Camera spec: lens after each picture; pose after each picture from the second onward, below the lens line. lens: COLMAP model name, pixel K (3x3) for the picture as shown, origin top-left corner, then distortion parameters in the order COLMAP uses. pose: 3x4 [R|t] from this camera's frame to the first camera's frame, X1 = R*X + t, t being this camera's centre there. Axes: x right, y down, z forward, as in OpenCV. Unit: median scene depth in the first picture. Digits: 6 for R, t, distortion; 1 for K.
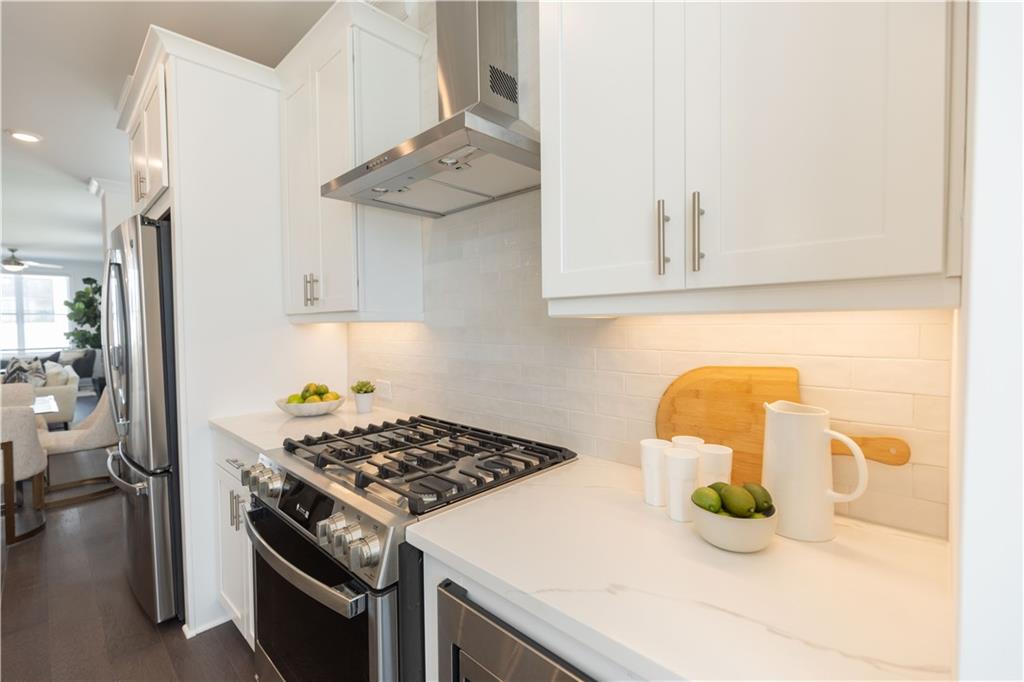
lens RADIAL K [[454.4, 0, 507.2], [0, 454.4, 337.6], [0, 0, 1]] dist [0.003316, 0.000460]
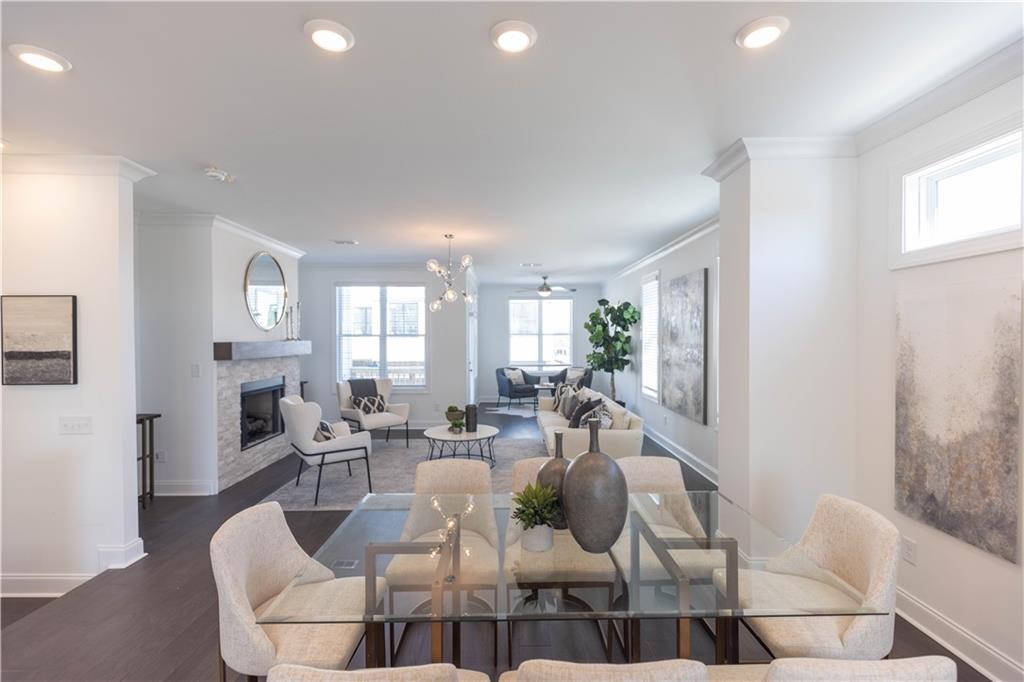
lens RADIAL K [[454.4, 0, 511.9], [0, 454.4, 341.8], [0, 0, 1]] dist [0.003316, 0.000460]
pose [[0.703762, 0.016525, -0.710243, -1.379541], [-0.028603, 0.999578, -0.005085, -0.112577], [0.709860, 0.023893, 0.703938, 0.668477]]
